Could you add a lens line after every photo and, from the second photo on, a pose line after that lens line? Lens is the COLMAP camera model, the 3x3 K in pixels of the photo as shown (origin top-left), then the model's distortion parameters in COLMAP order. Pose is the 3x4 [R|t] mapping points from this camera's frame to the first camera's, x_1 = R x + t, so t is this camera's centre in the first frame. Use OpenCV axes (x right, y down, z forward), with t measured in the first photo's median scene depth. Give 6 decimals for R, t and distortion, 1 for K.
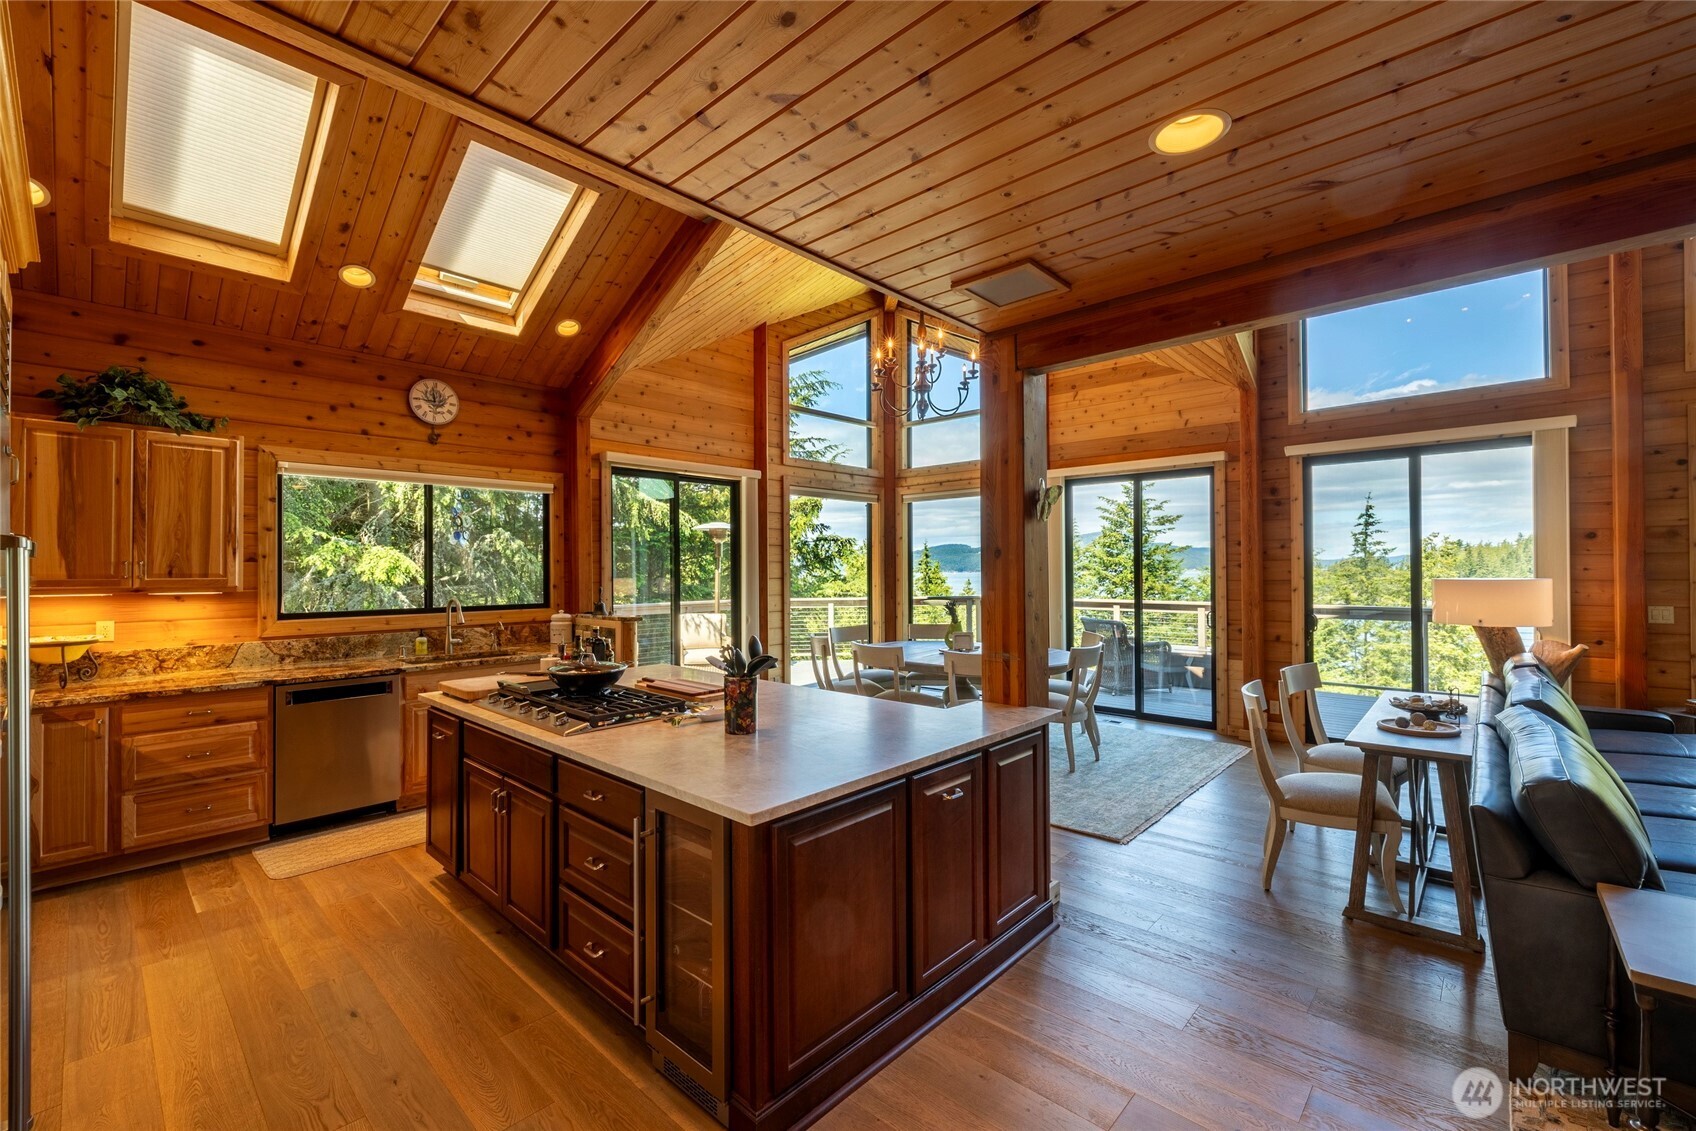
lens RADIAL K [[708.3, 0, 848.5], [0, 708.3, 562.9], [0, 0, 1]] dist [-0.002101, 0.000764]
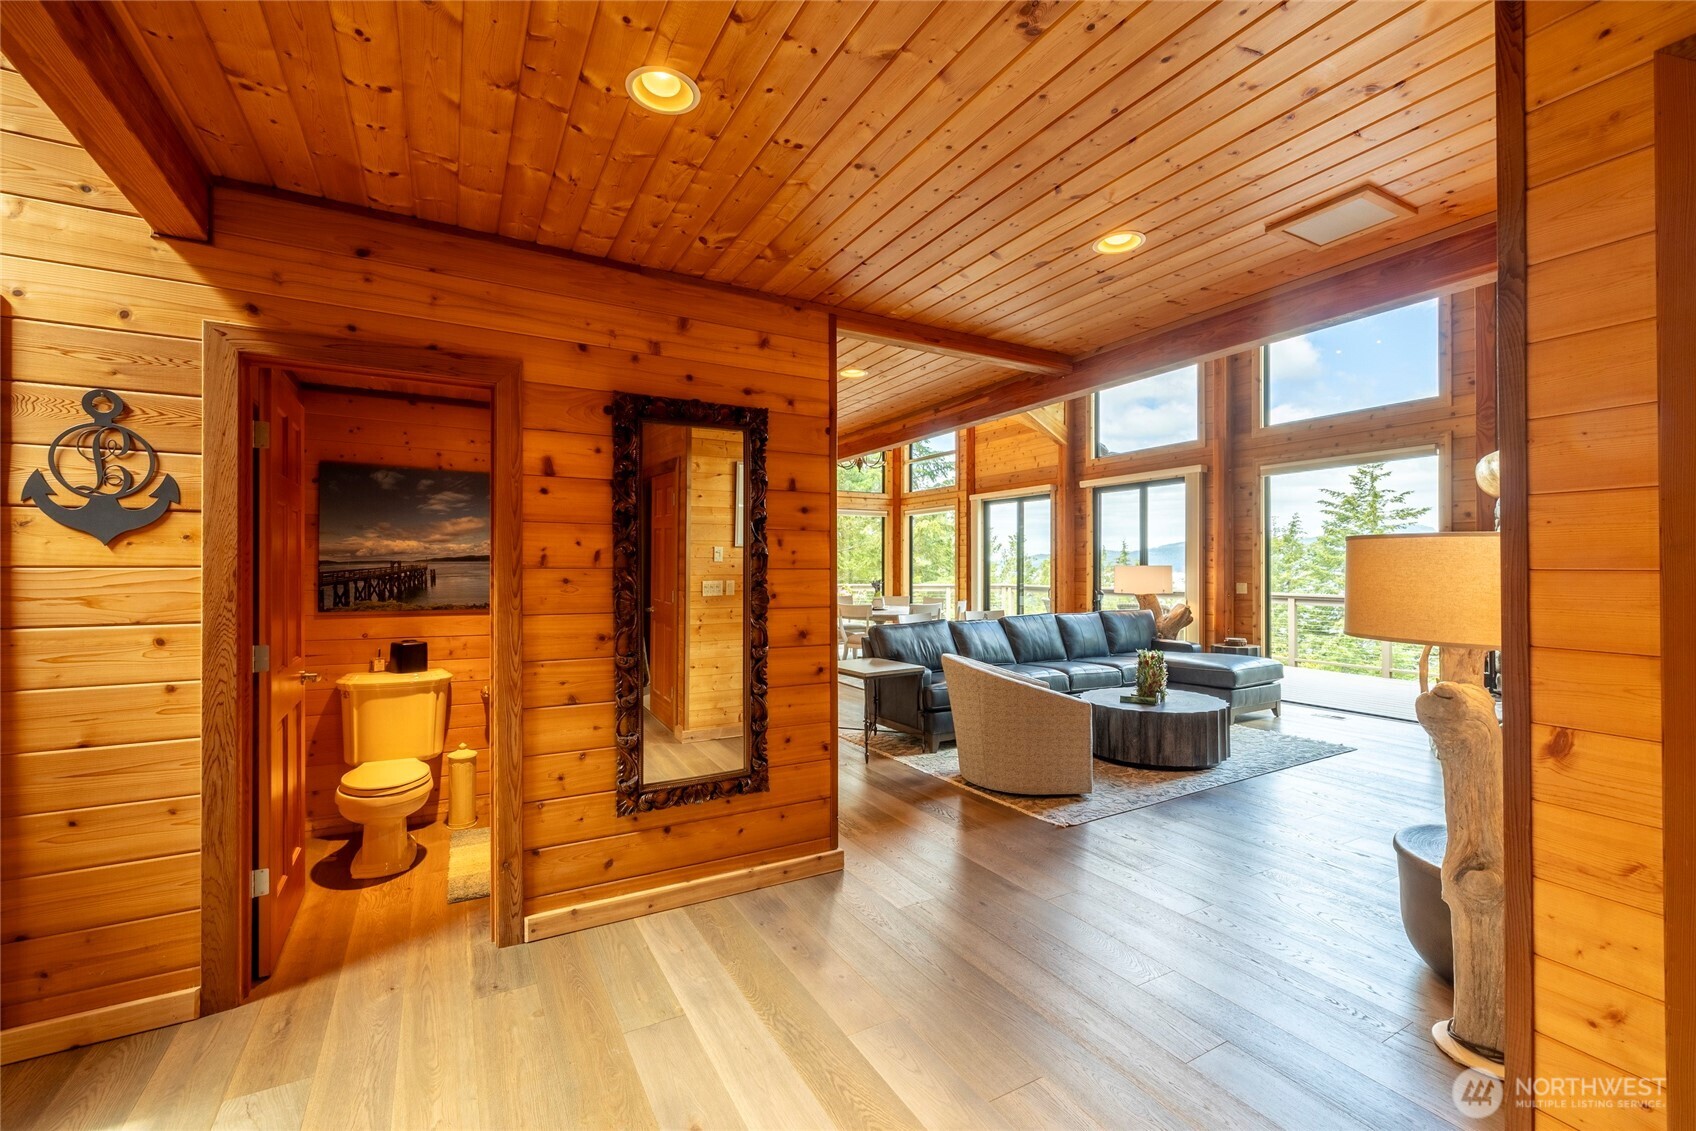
lens RADIAL K [[708.3, 0, 848.4], [0, 708.3, 563.3], [0, 0, 1]] dist [-0.002101, 0.000764]
pose [[0.953796, 0.004559, -0.300421, 0.687471], [-0.003523, 0.999986, 0.003989, 0.011412], [0.300435, -0.002746, 0.953798, -0.720356]]
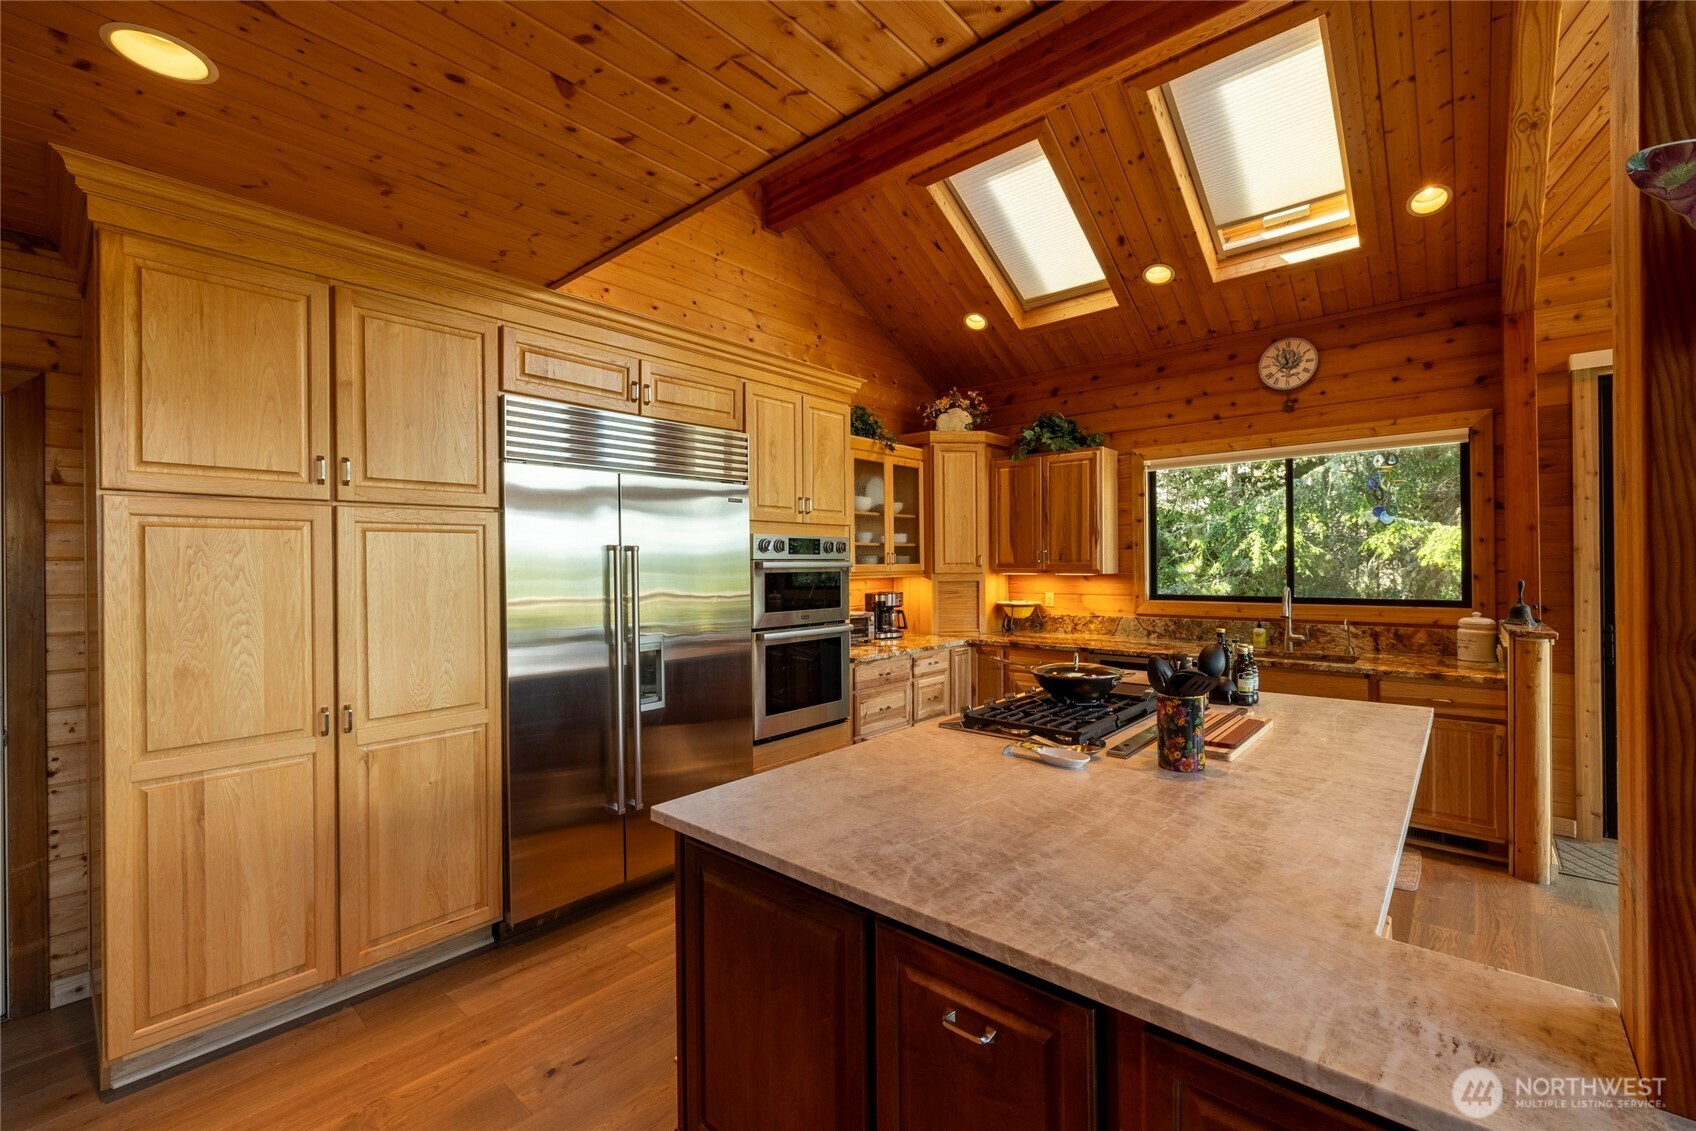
lens RADIAL K [[708.3, 0, 844.2], [0, 708.3, 563.2], [0, 0, 1]] dist [-0.002101, 0.000764]
pose [[0.021481, 0.005639, -0.999753, 0.286008], [0.018245, 0.999815, 0.006031, 0.005304], [0.999603, -0.018370, 0.021375, 0.423803]]
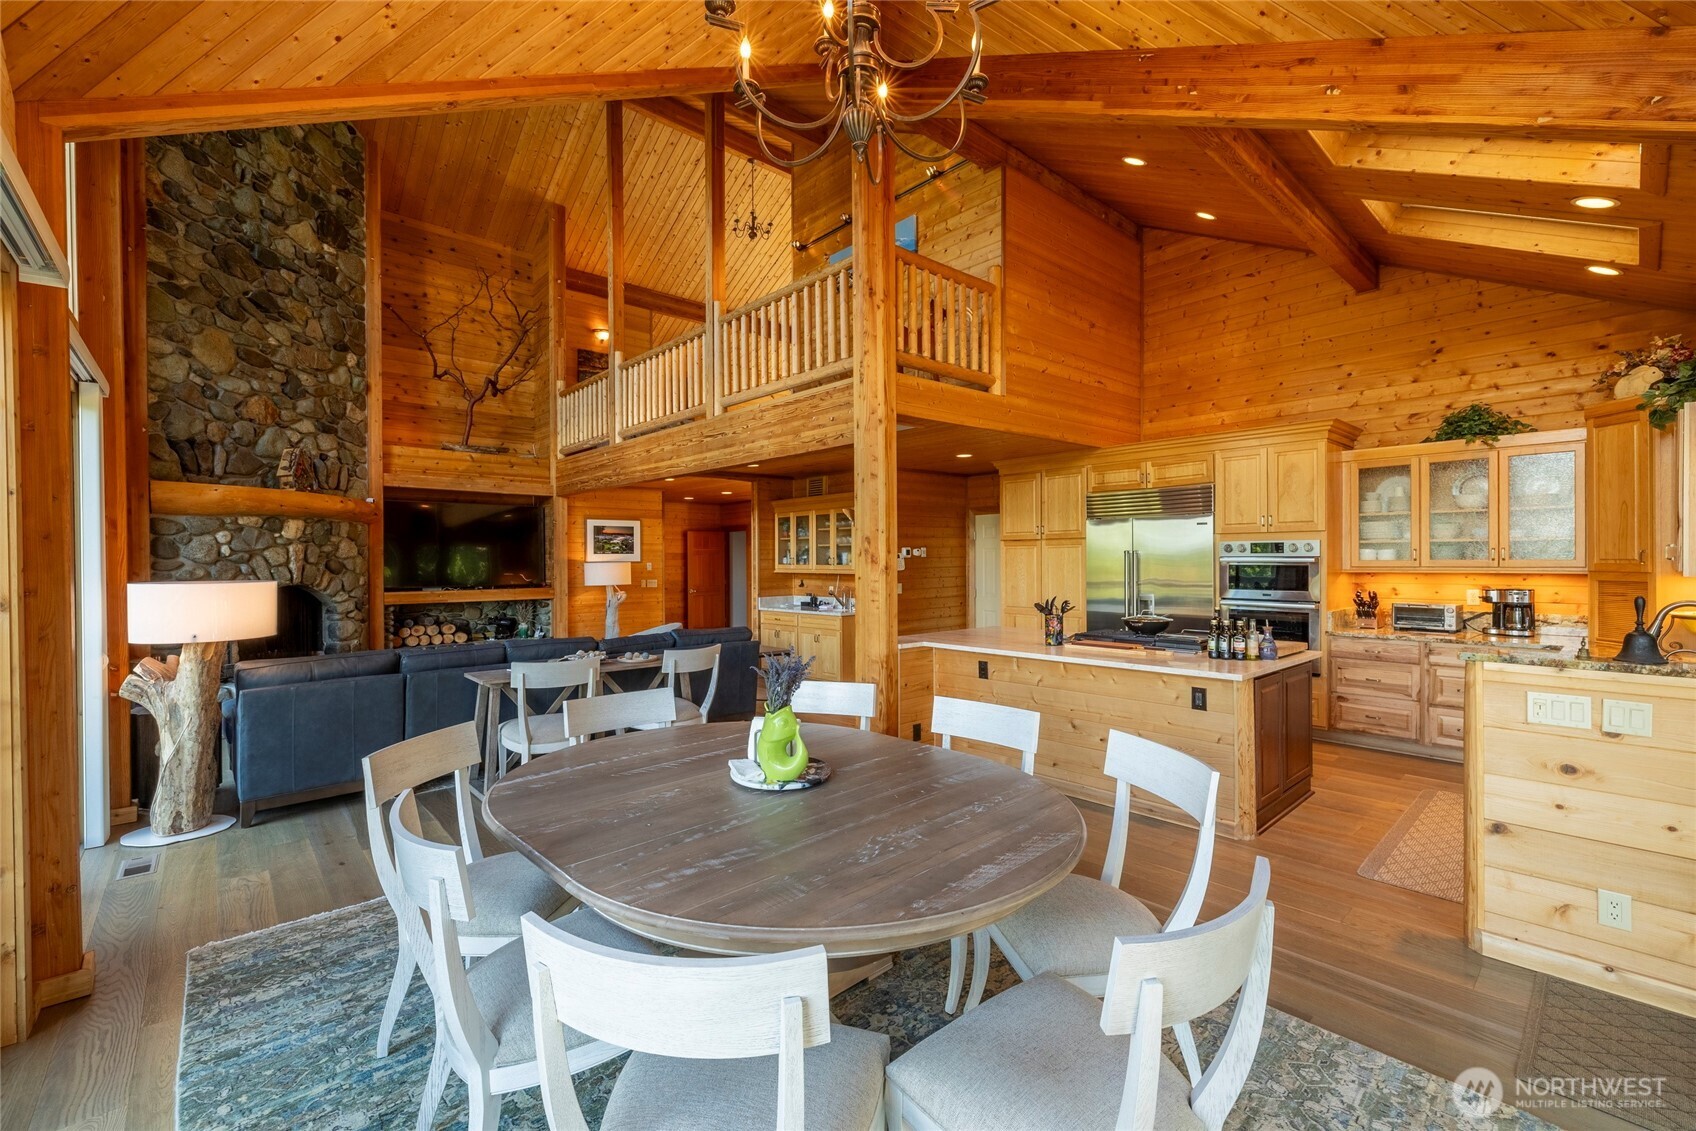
lens RADIAL K [[708.3, 0, 846.3], [0, 708.3, 562.9], [0, 0, 1]] dist [-0.002101, 0.000764]
pose [[-0.995543, 0.012597, 0.093462, 0.093525], [0.012432, 0.999920, -0.002348, 0.009524], [-0.093484, -0.001175, -0.995620, 1.600176]]
